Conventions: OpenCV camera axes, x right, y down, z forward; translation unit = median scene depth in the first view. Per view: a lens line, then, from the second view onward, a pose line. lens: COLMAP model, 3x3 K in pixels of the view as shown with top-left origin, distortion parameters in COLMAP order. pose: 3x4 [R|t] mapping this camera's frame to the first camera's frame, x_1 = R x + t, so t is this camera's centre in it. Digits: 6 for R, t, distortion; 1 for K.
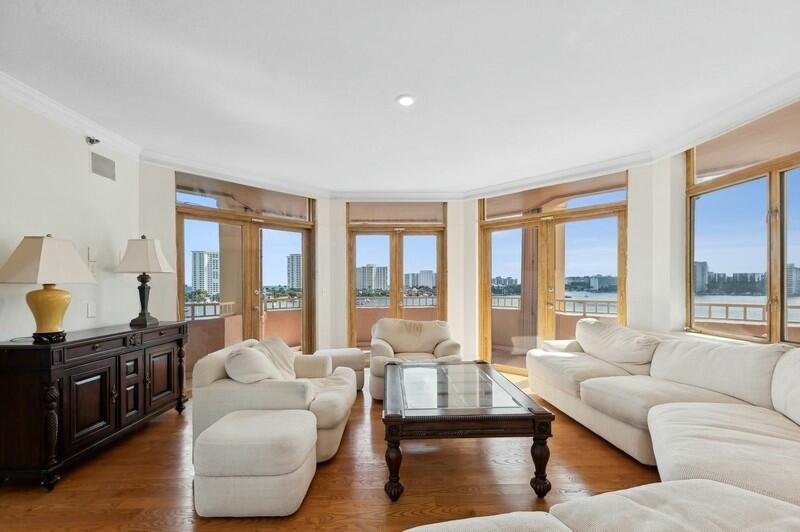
lens RADIAL K [[354.8, 0, 396.6], [0, 354.8, 284.5], [0, 0, 1]] dist [0.018133, -0.001942]
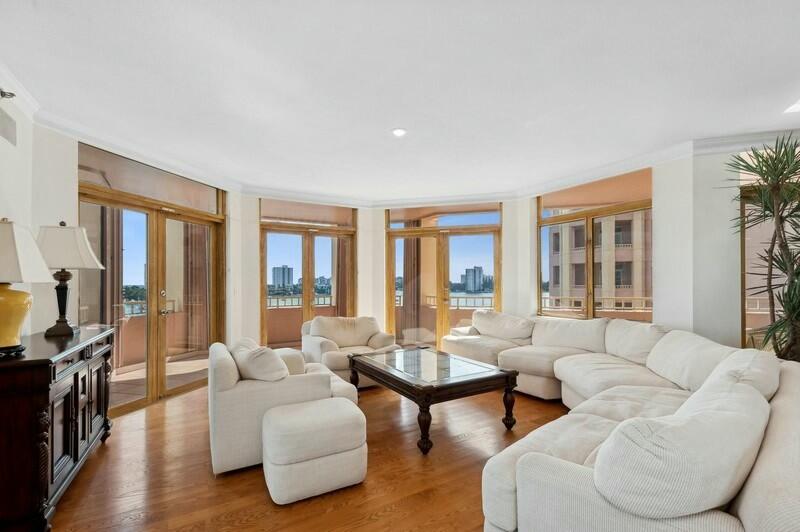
lens RADIAL K [[354.8, 0, 408.2], [0, 354.8, 281.8], [0, 0, 1]] dist [0.018133, -0.001942]
pose [[0.879270, 0.004579, 0.476301, -0.356691], [-0.001711, 0.999978, -0.006455, -0.000607], [-0.476320, 0.004861, 0.879258, -0.050825]]
